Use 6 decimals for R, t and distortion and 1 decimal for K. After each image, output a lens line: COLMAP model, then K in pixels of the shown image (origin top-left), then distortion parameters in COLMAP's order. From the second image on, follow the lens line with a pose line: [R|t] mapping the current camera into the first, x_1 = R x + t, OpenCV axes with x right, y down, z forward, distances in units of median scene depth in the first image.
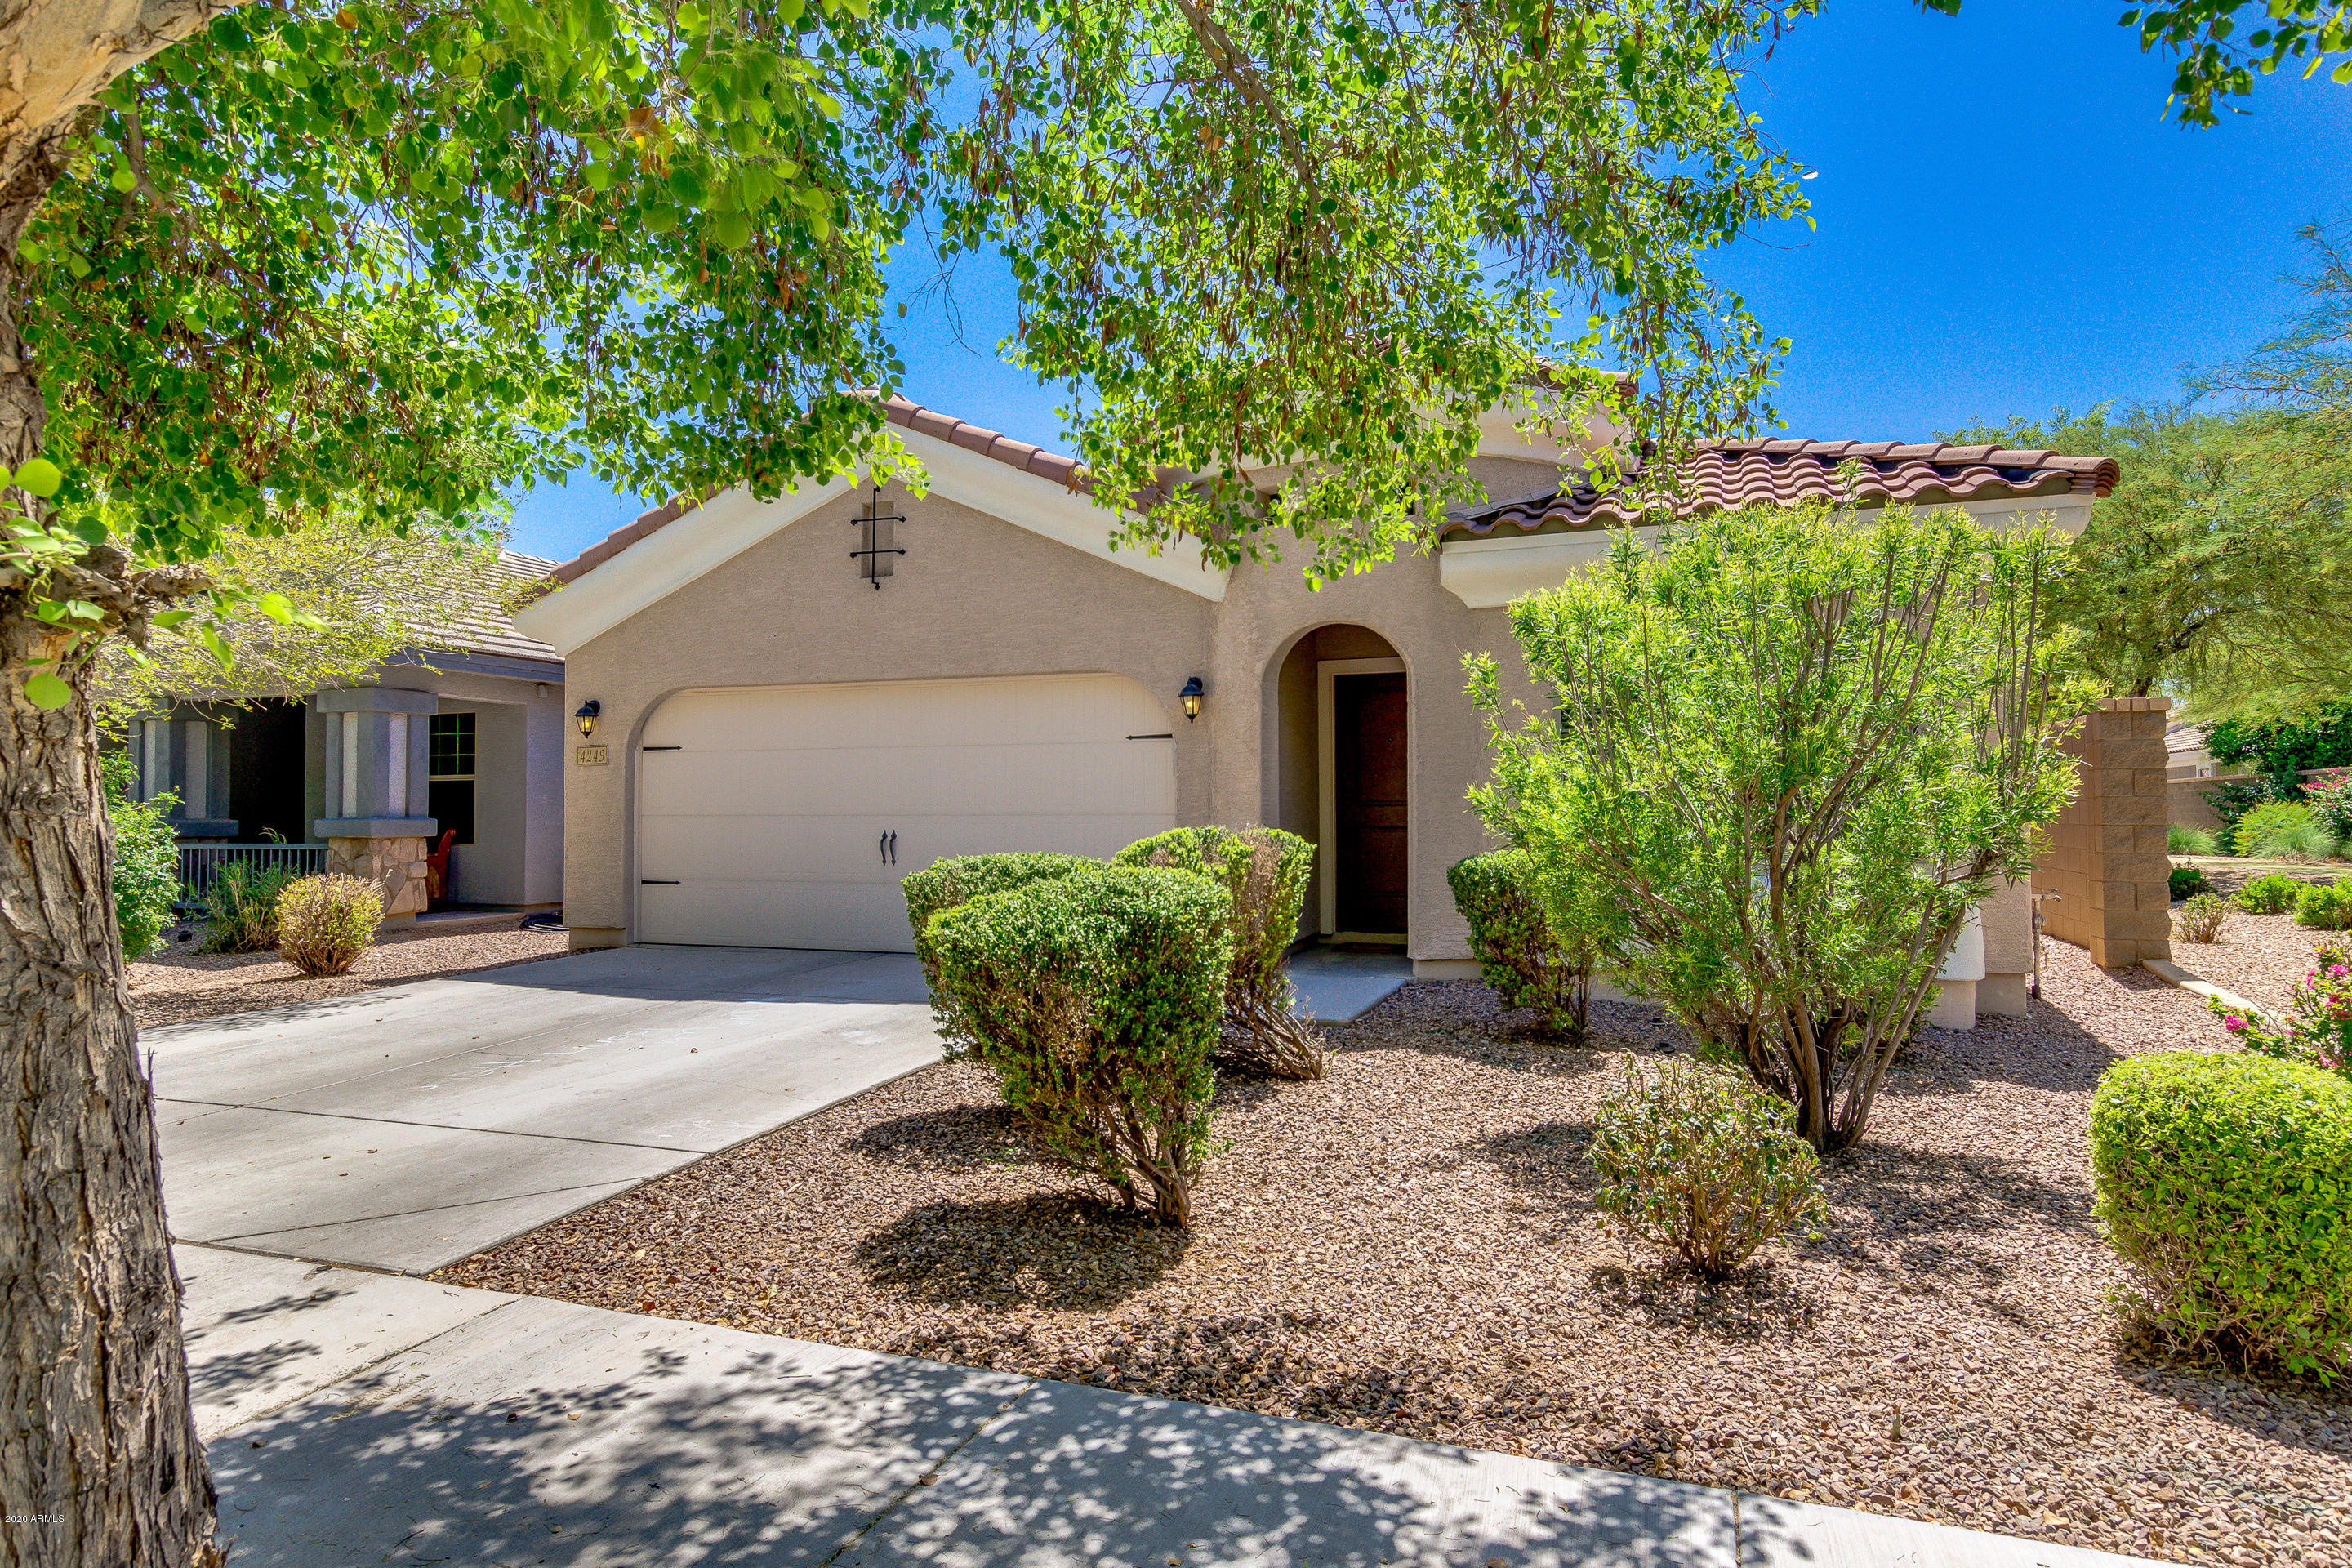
lens RADIAL K [[1344.2, 0, 1176.0], [0, 1344.2, 784.0], [0, 0, 1]] dist [0.002757, 0.019678]
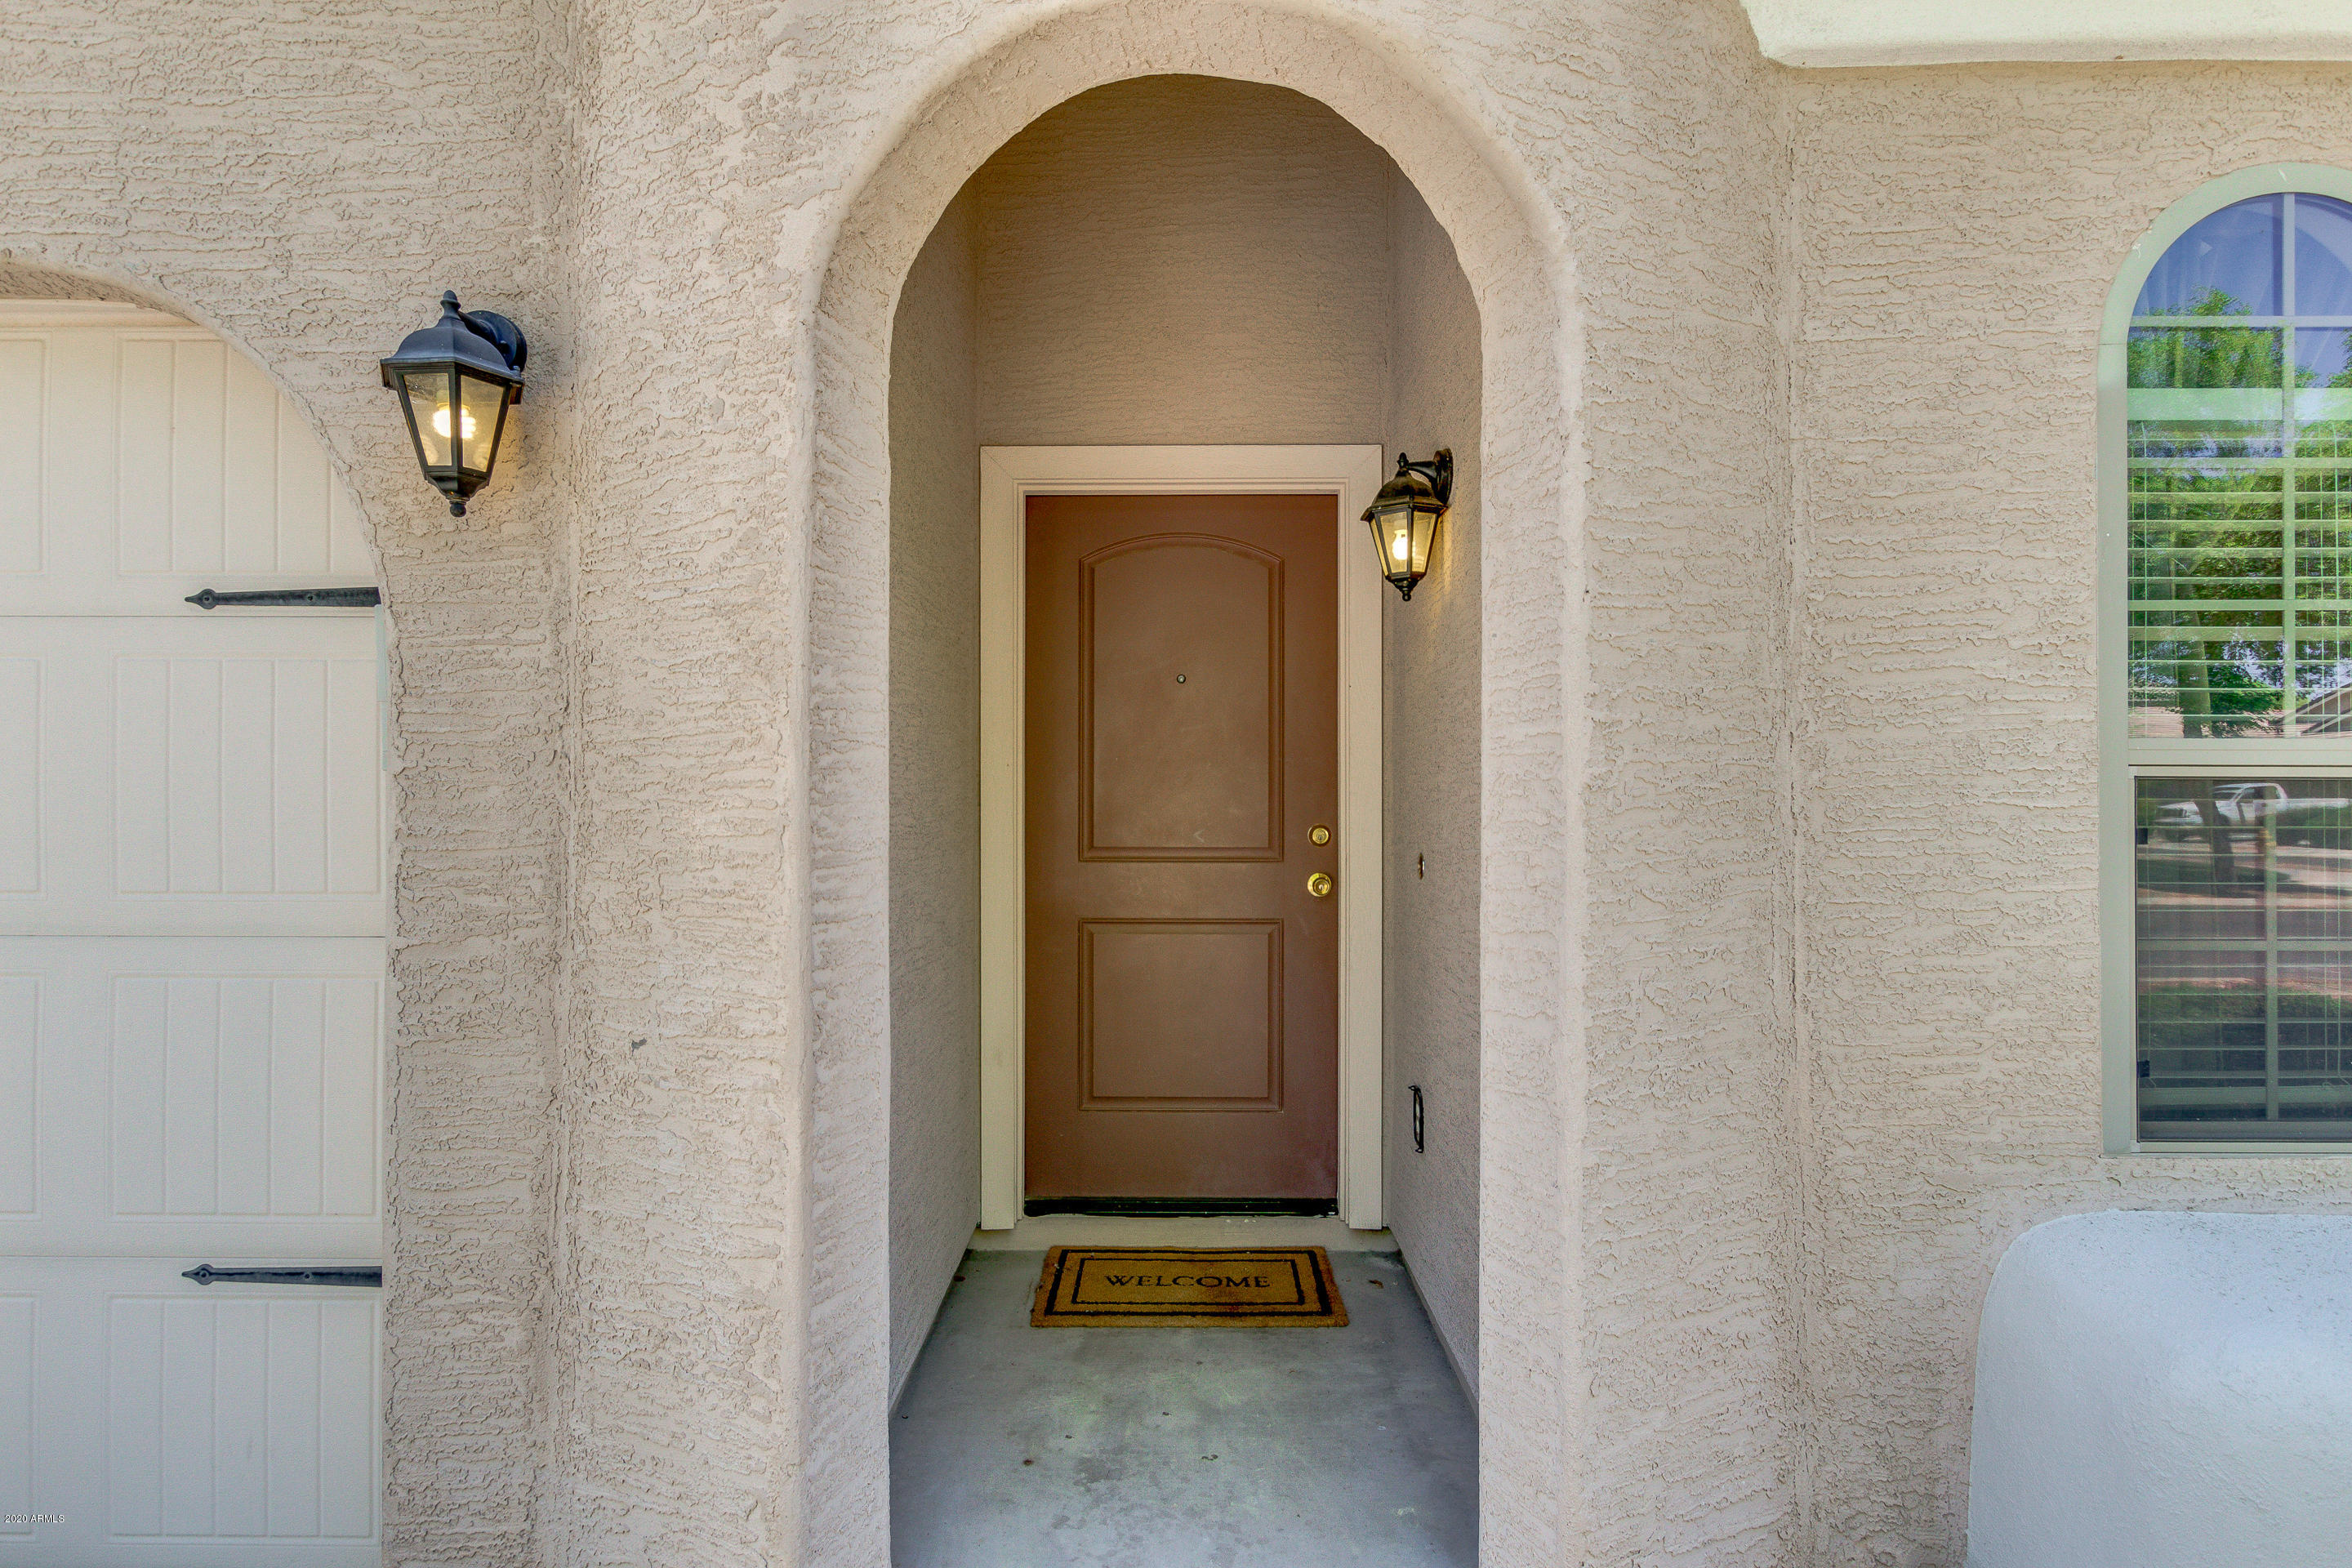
lens RADIAL K [[1344.2, 0, 1176.0], [0, 1344.2, 784.0], [0, 0, 1]] dist [0.002757, 0.019678]
pose [[0.941973, 0.004304, 0.335661, 0.125112], [-0.006424, 0.999966, 0.005205, -0.015528], [-0.335627, -0.007059, 0.941968, 2.092223]]
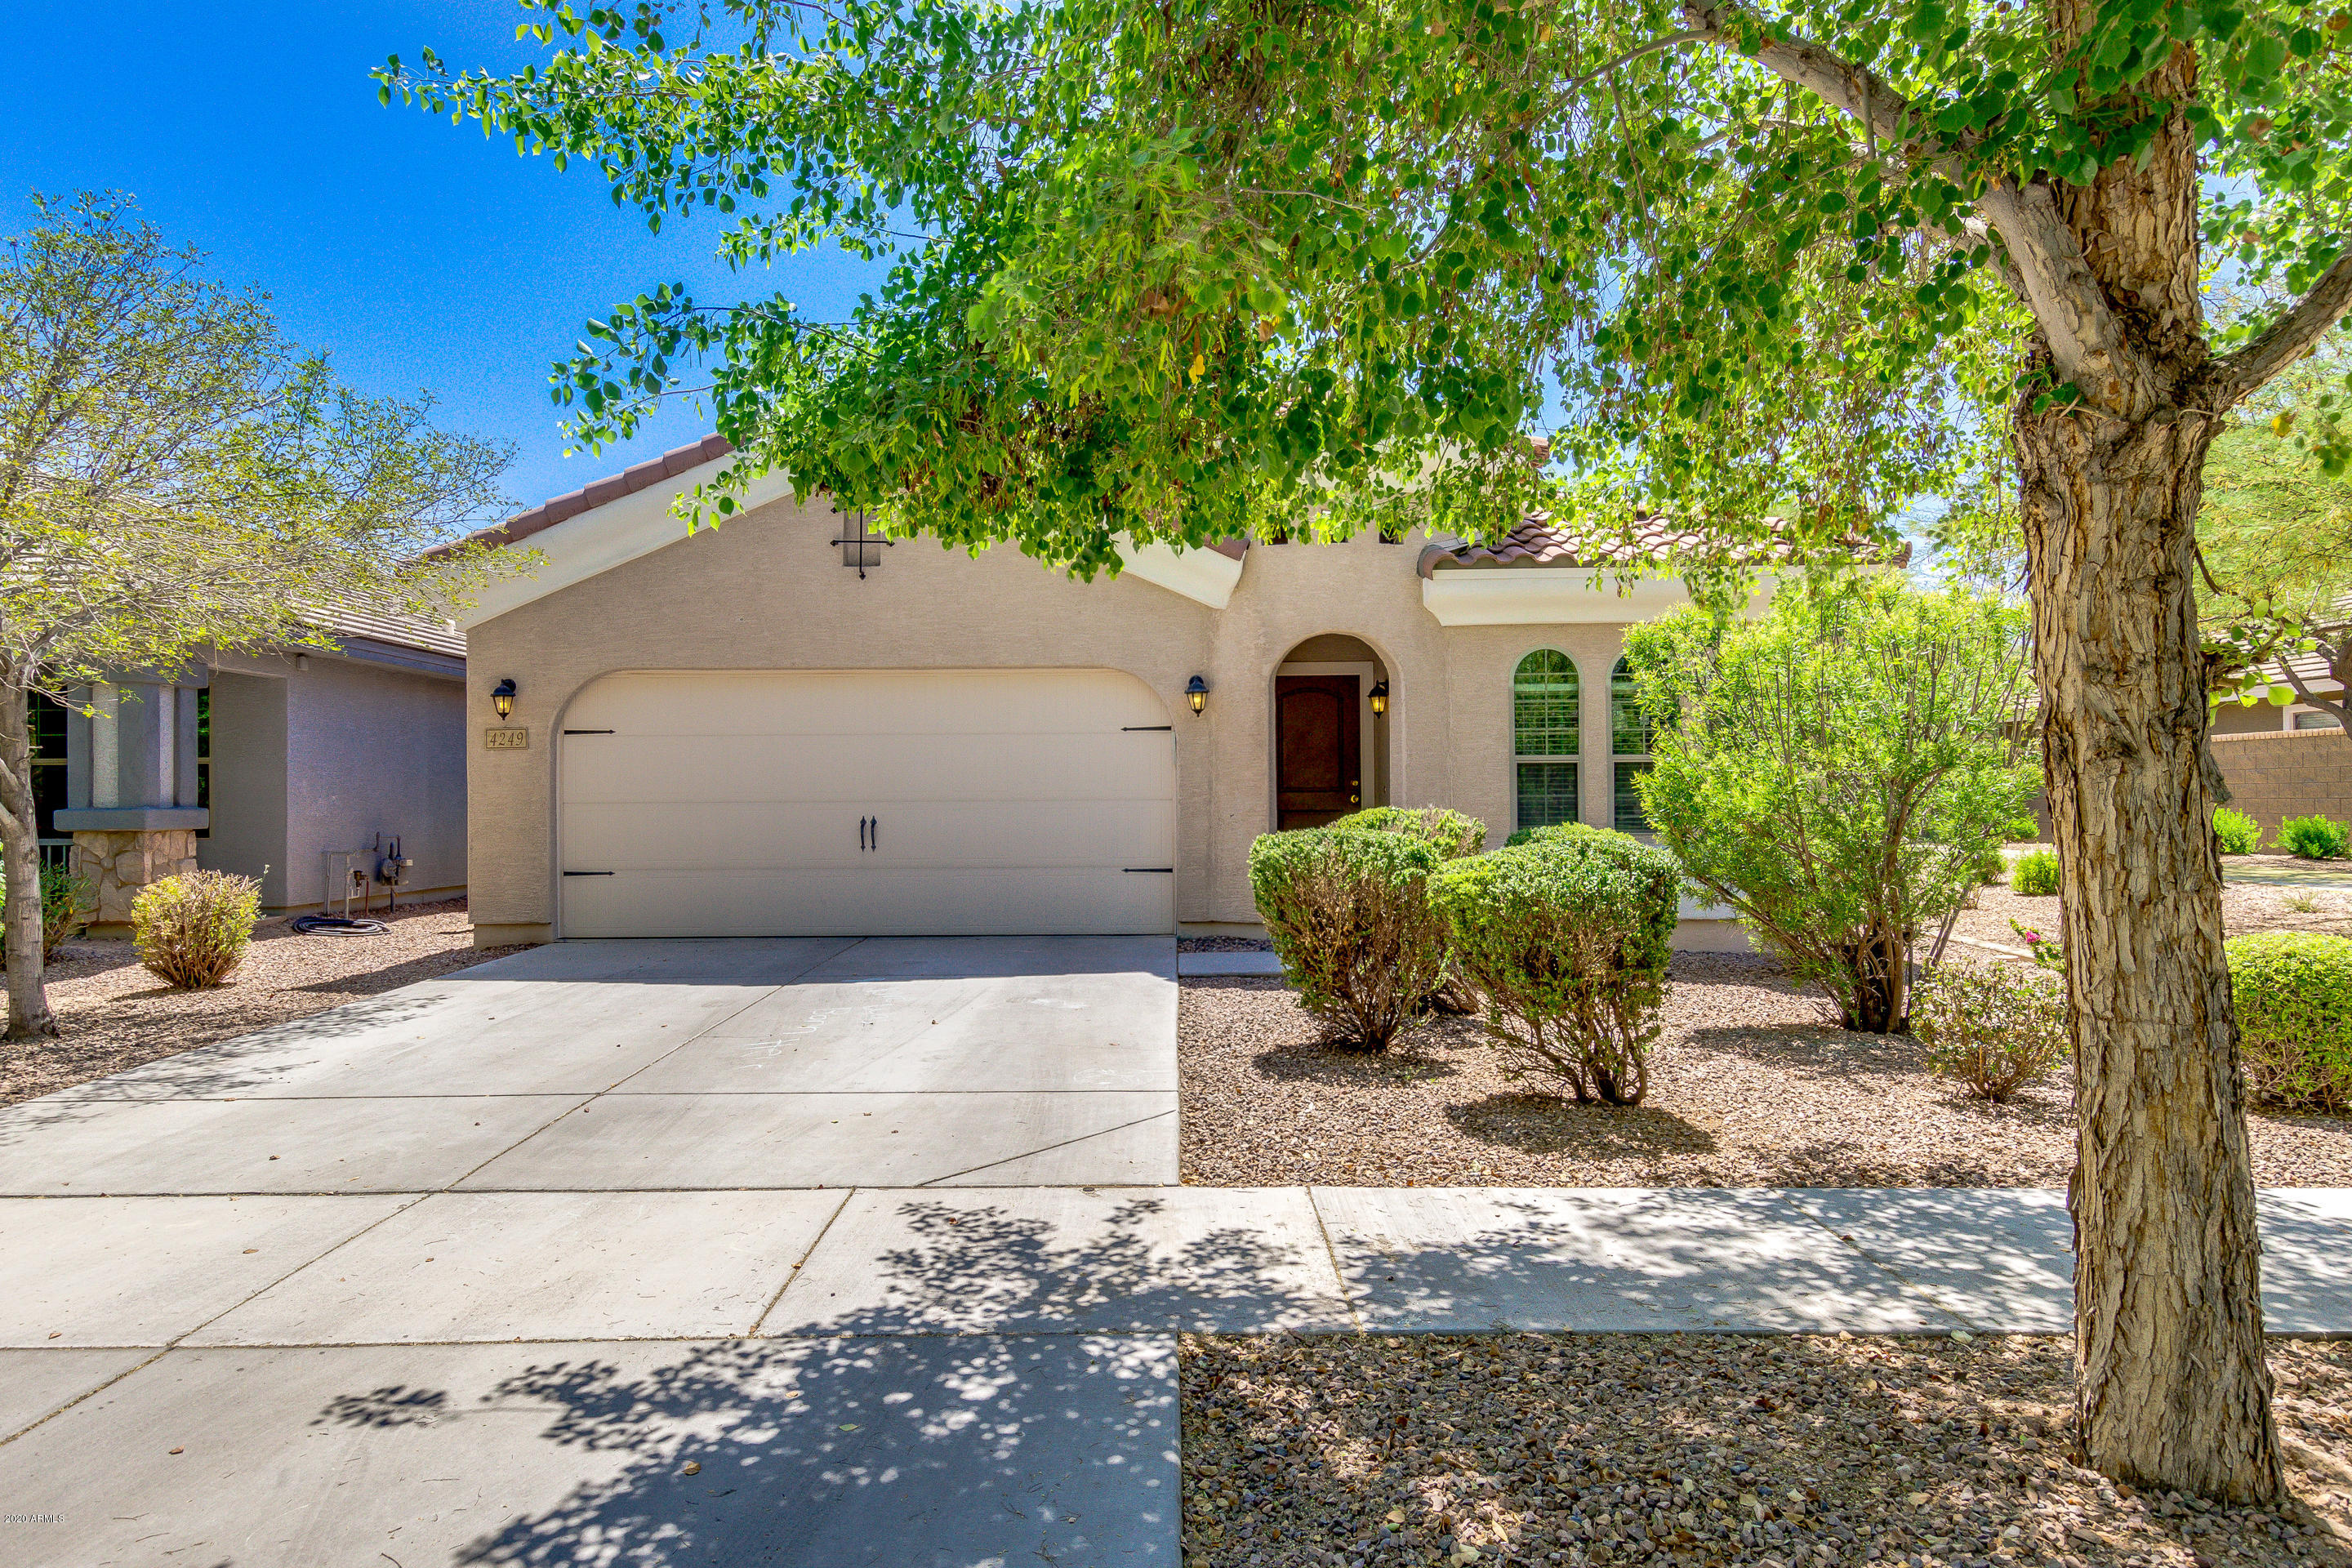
lens RADIAL K [[1344.2, 0, 1176.0], [0, 1344.2, 784.0], [0, 0, 1]] dist [0.002757, 0.019678]
pose [[0.938724, 0.001576, 0.344665, -1.060812], [-0.003875, 0.999975, 0.005982, 0.009015], [-0.344647, -0.006951, 0.938707, -0.100811]]
